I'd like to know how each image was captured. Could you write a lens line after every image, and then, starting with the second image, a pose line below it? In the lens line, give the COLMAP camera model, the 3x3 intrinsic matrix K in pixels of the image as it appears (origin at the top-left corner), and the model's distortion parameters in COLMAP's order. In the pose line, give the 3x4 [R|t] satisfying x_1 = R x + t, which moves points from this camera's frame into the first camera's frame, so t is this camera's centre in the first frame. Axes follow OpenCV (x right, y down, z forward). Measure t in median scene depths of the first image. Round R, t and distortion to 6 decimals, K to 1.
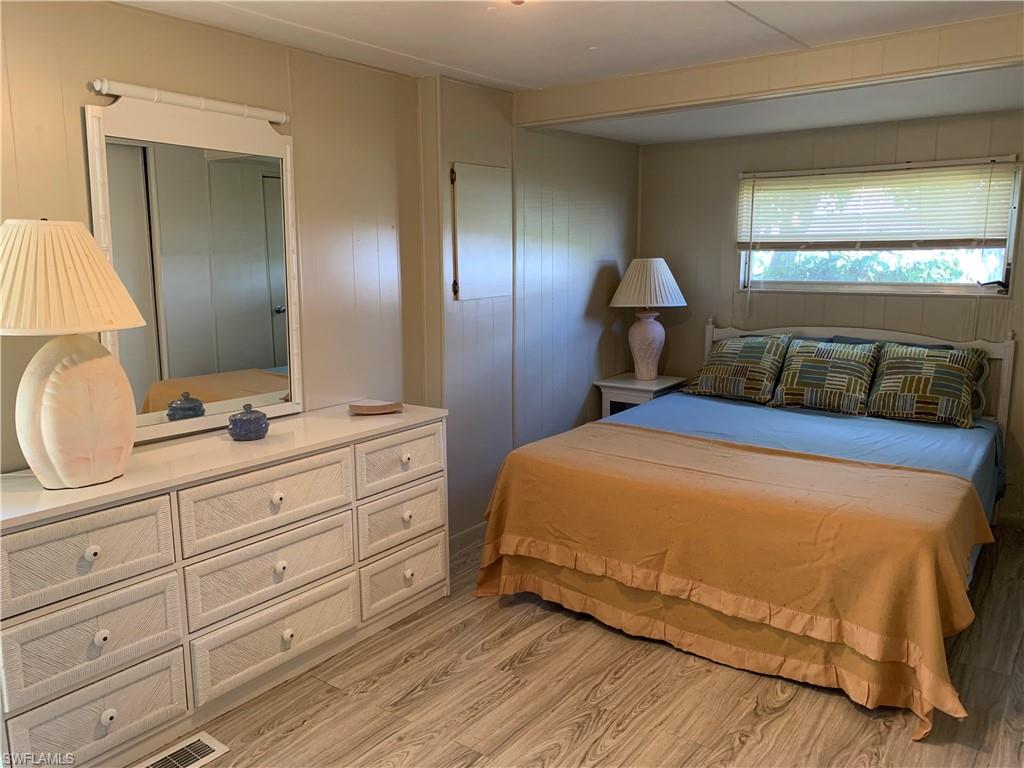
lens RADIAL K [[782.8, 0, 507.2], [0, 782.8, 379.5], [0, 0, 1]] dist [0.067684, -0.108878]
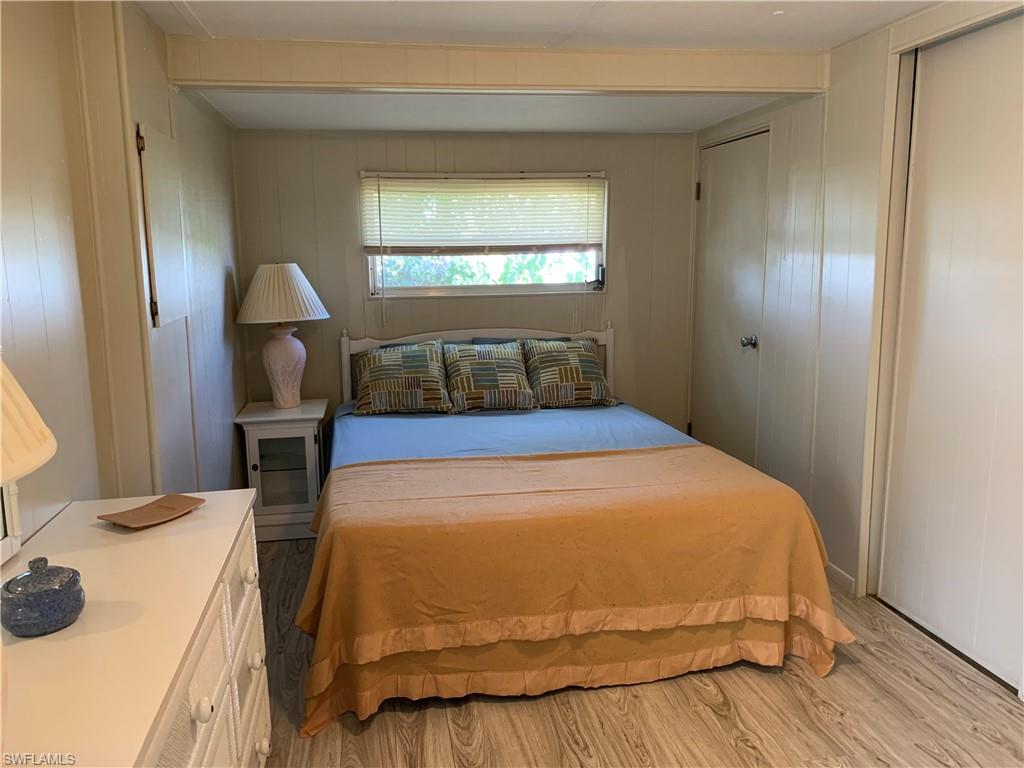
lens RADIAL K [[774.9, 0, 505.1], [0, 774.9, 384.5], [0, 0, 1]] dist [0.069861, -0.122977]
pose [[0.683692, -0.124548, 0.719064, -0.322589], [0.127504, 0.990560, 0.050342, -0.044651], [-0.718546, 0.057265, 0.693118, 0.302367]]
